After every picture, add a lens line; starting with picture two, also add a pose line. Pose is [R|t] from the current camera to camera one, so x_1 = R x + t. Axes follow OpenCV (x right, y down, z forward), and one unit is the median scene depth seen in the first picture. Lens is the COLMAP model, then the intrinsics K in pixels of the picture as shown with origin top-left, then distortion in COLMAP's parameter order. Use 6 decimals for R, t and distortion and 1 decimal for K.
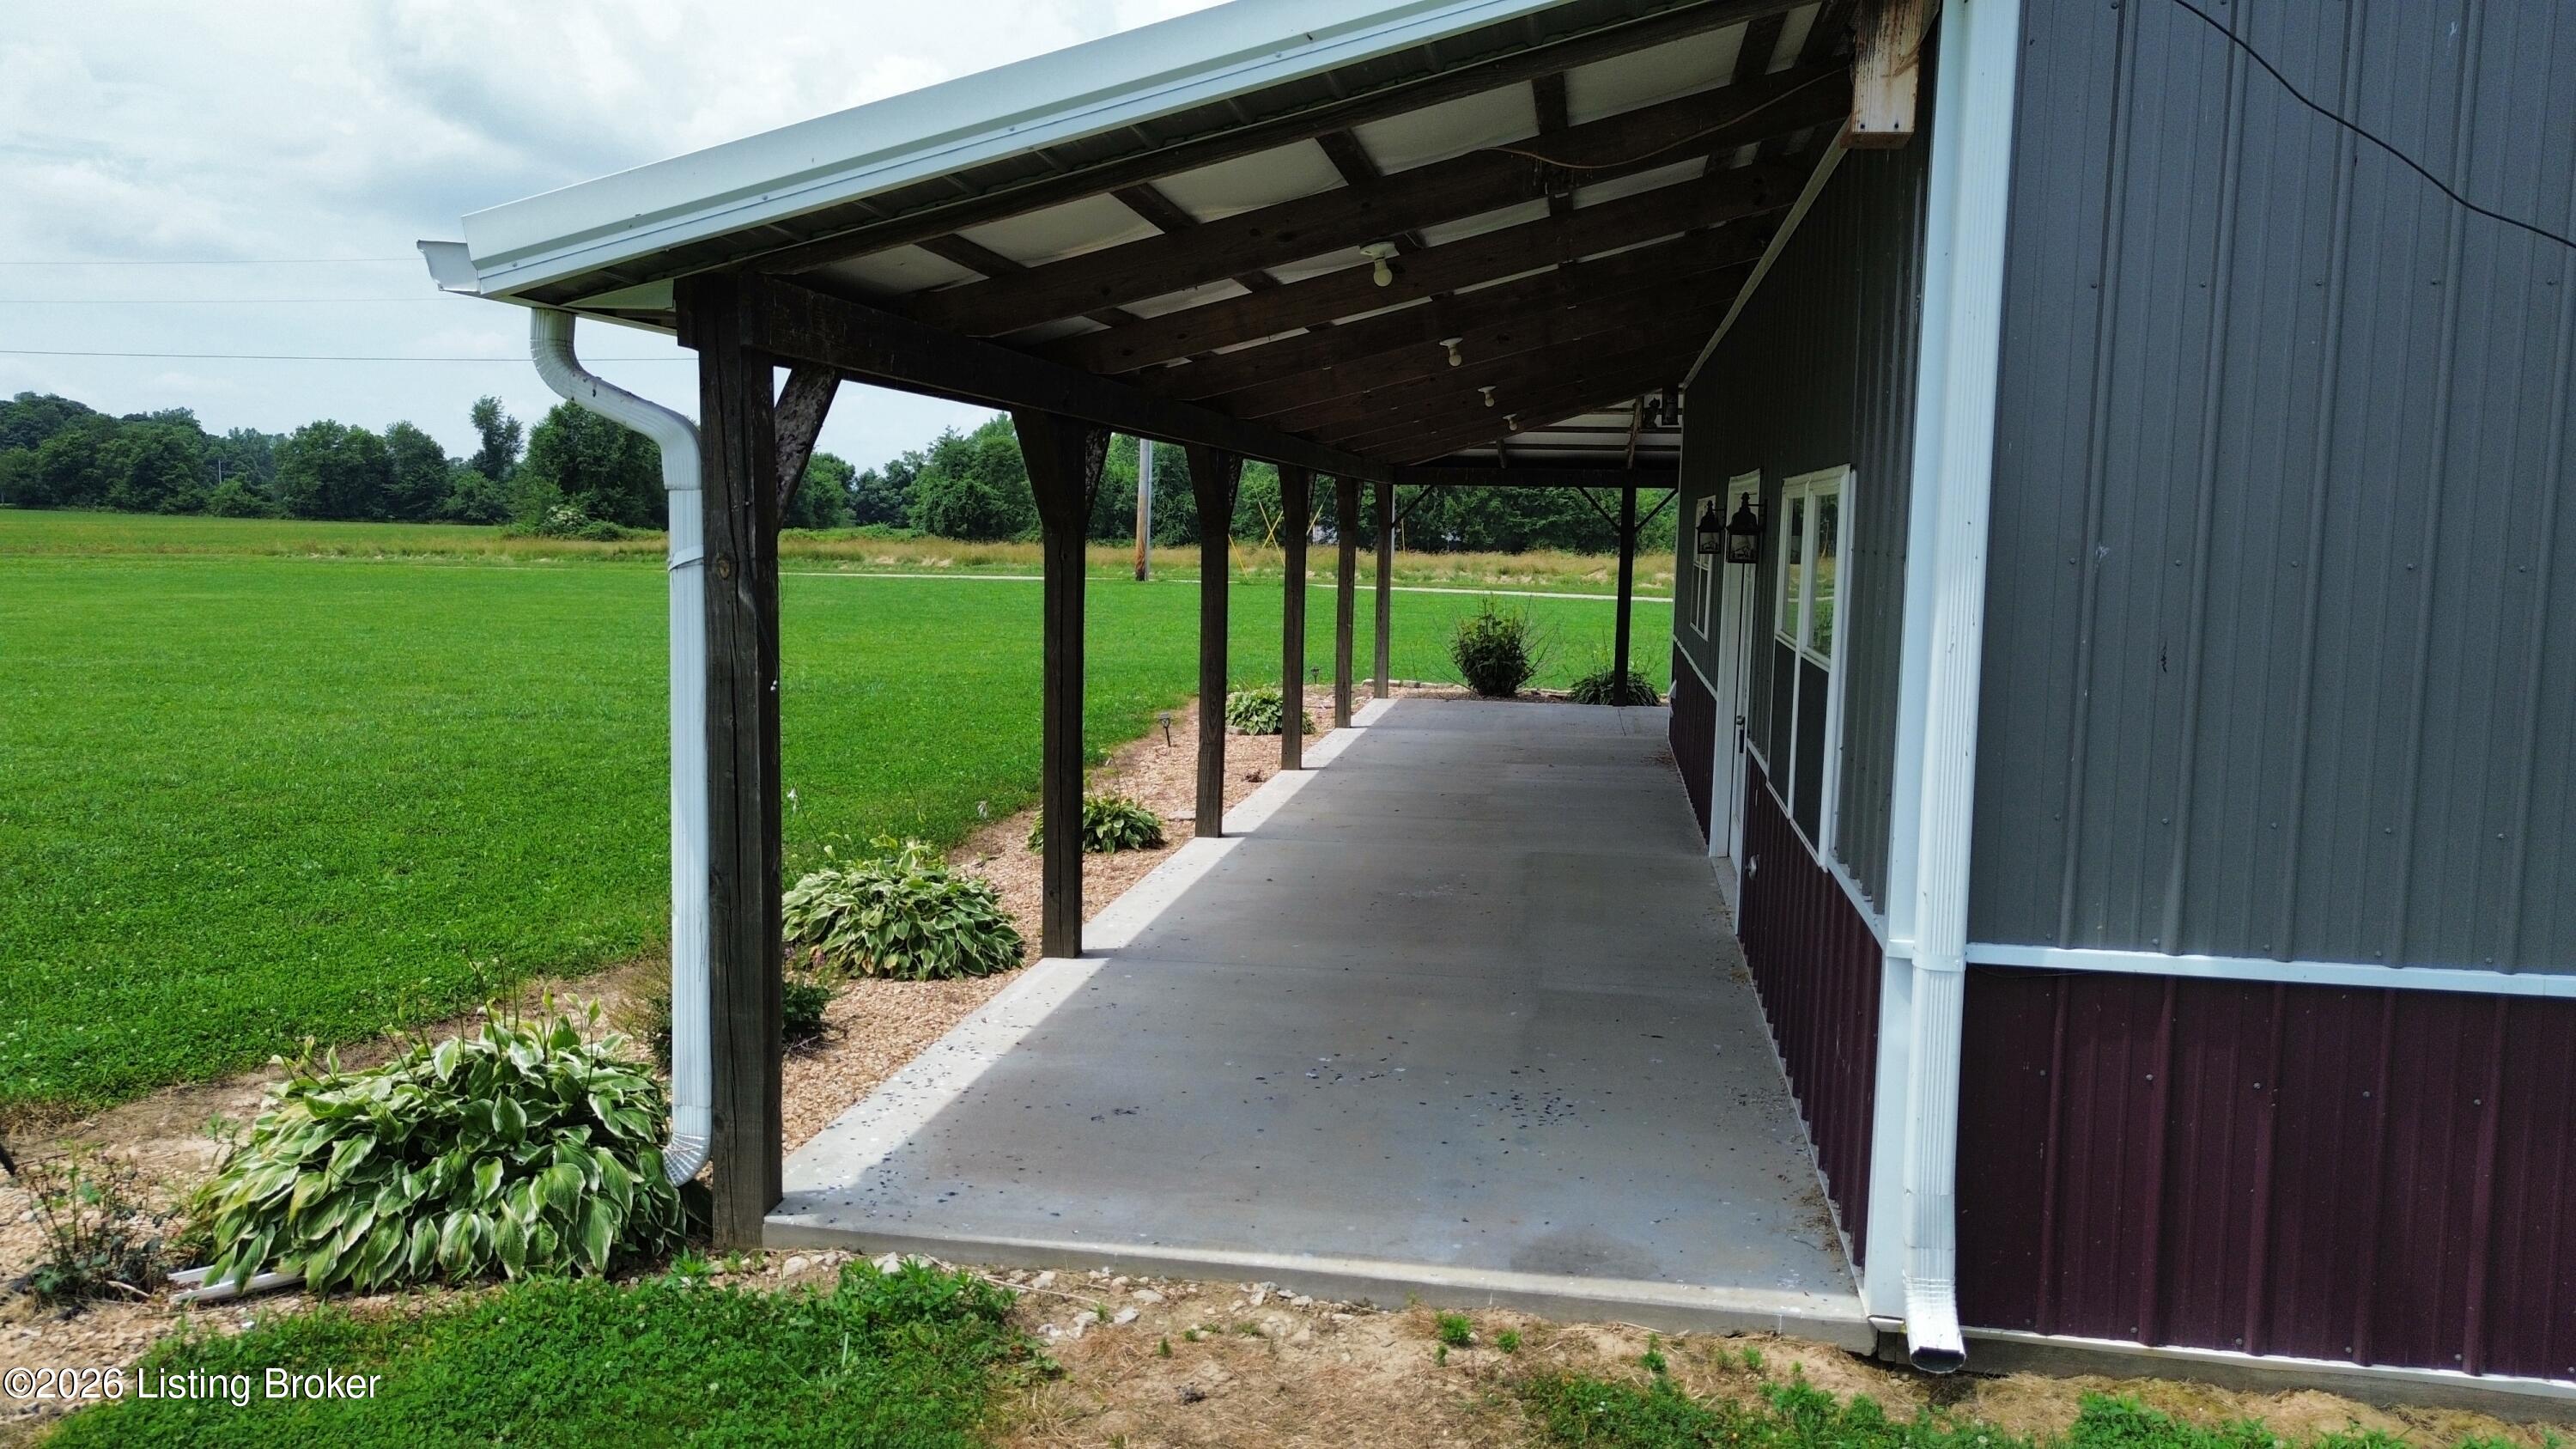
lens RADIAL K [[1829.9, 0, 1286.3], [0, 1829.9, 714.0], [0, 0, 1]] dist [0.066978, -0.062117]
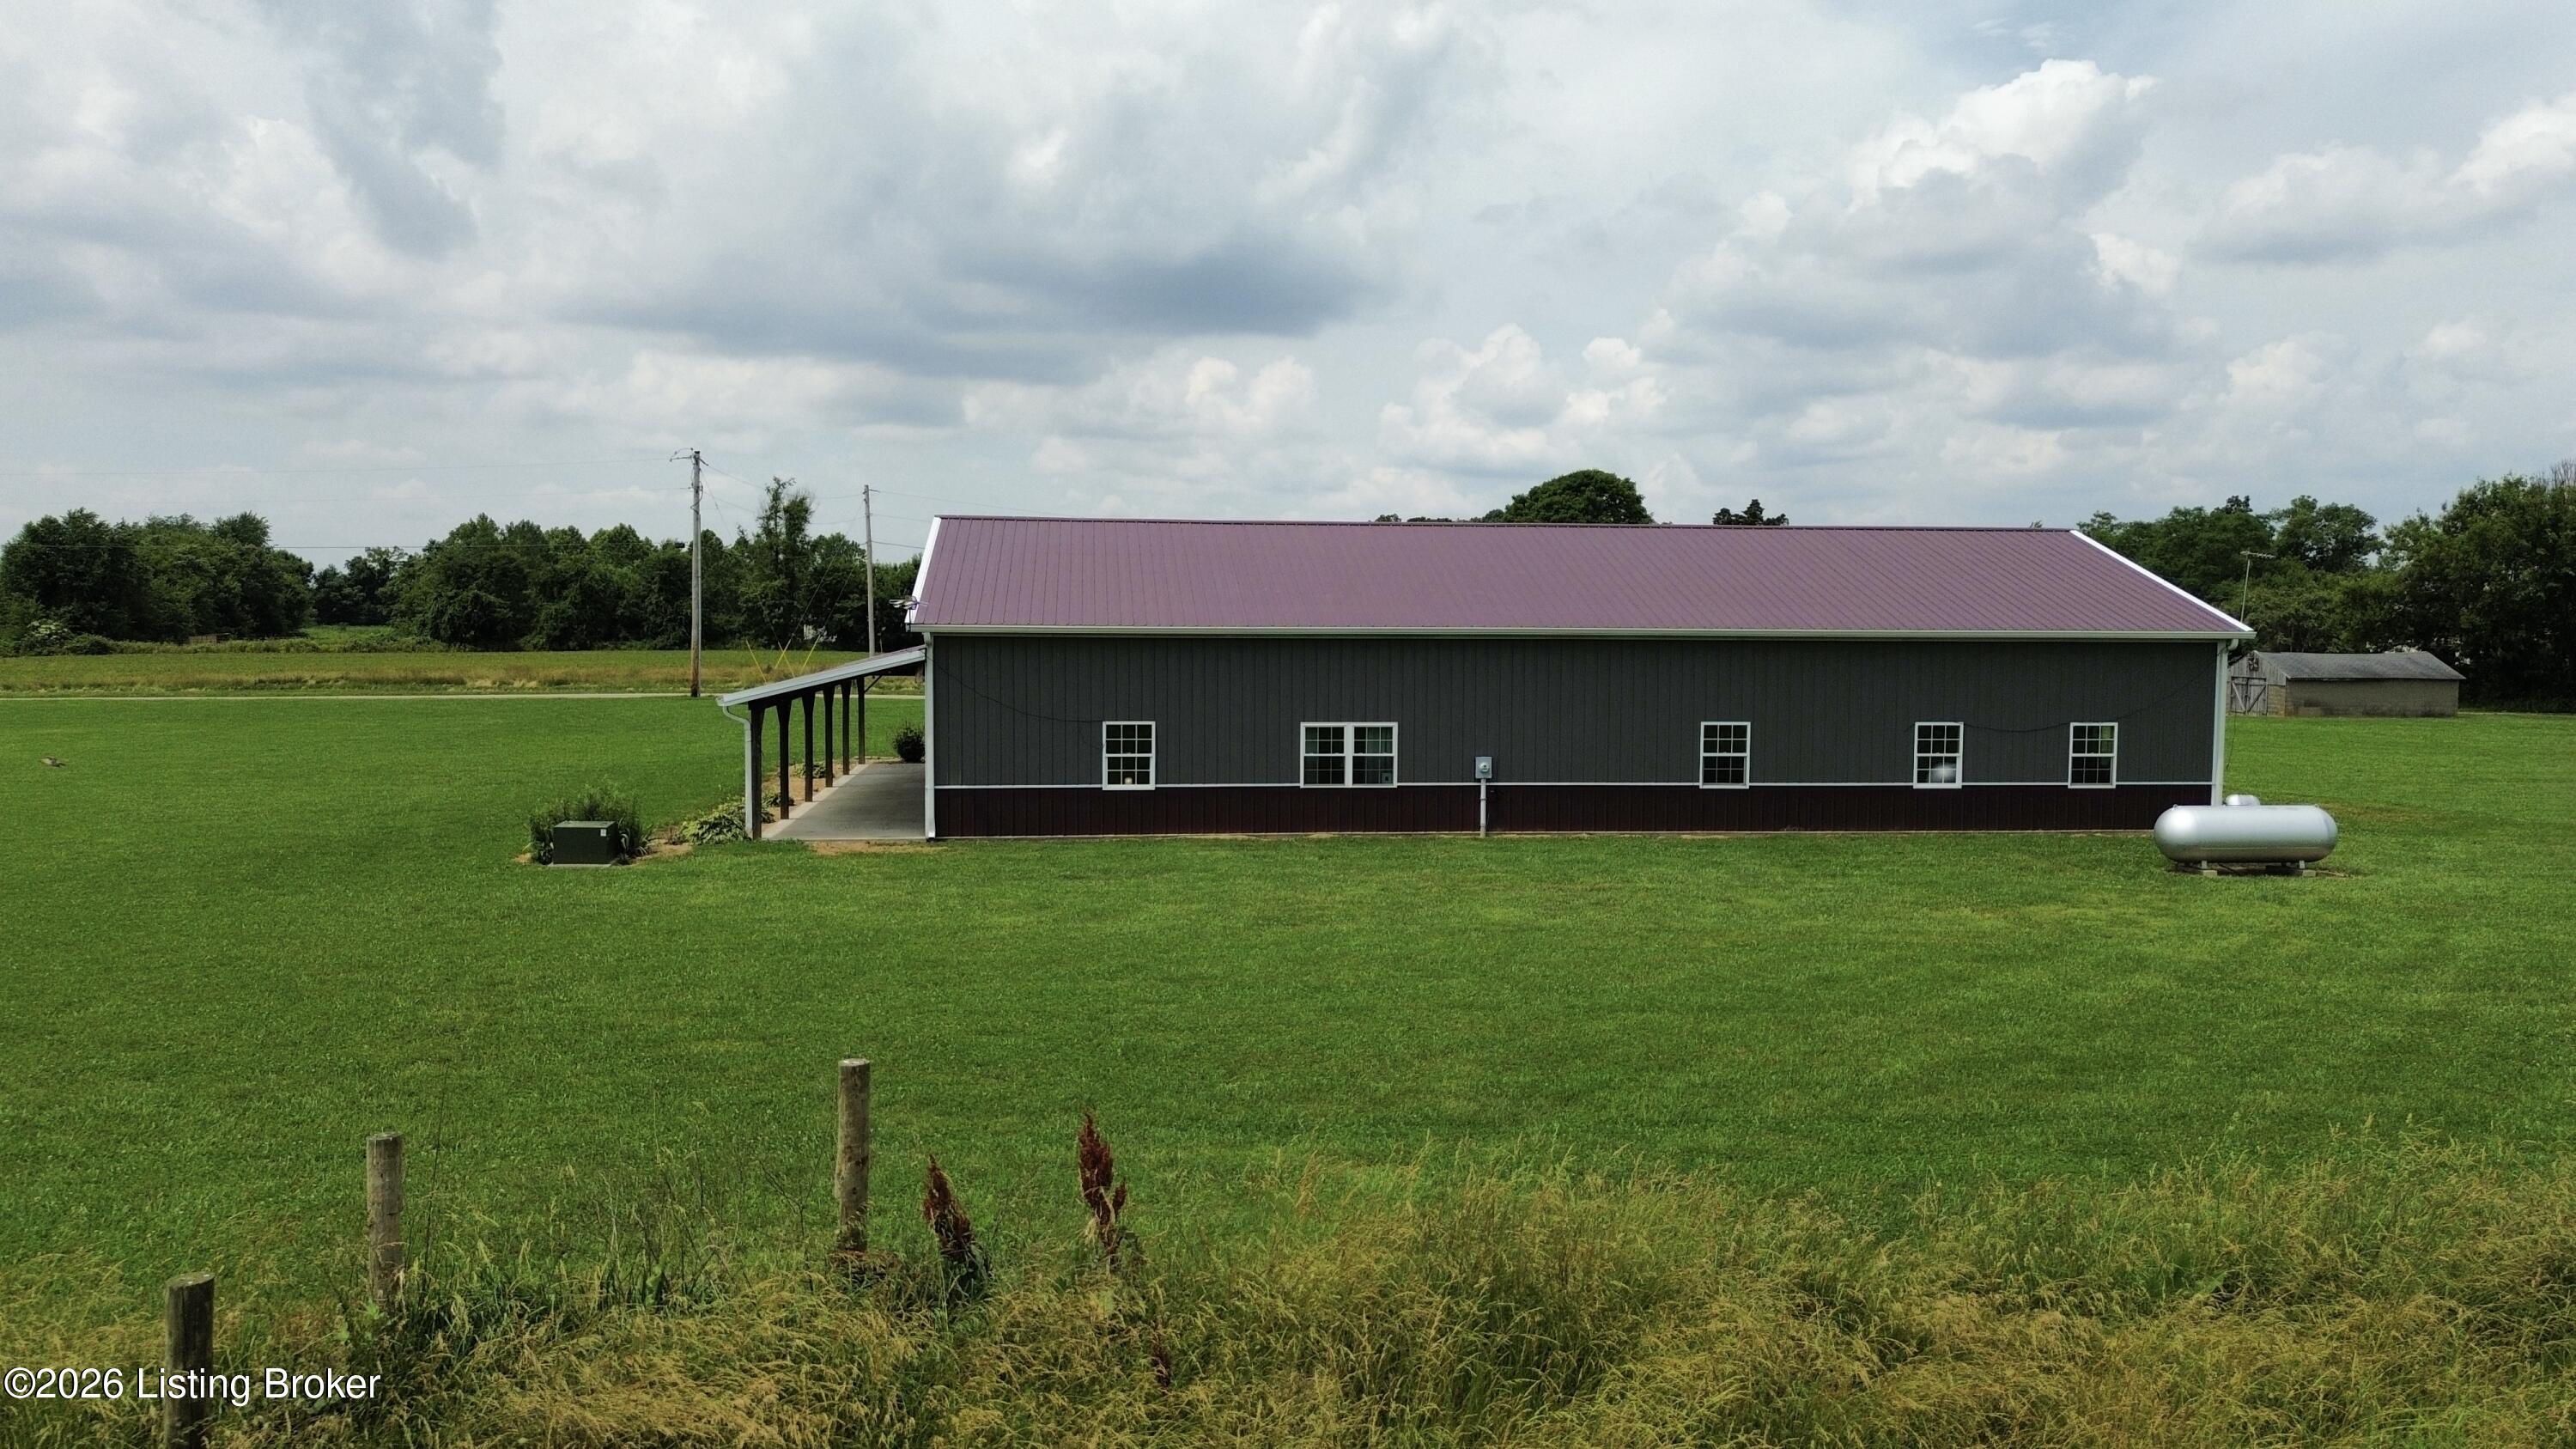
lens RADIAL K [[1829.9, 0, 1304.9], [0, 1829.9, 715.9], [0, 0, 1]] dist [0.066978, -0.062117]
pose [[0.960076, -0.029237, 0.278208, -0.004208], [0.040358, 0.998595, -0.034329, 0.002443], [-0.276814, 0.044186, 0.959907, -0.105441]]
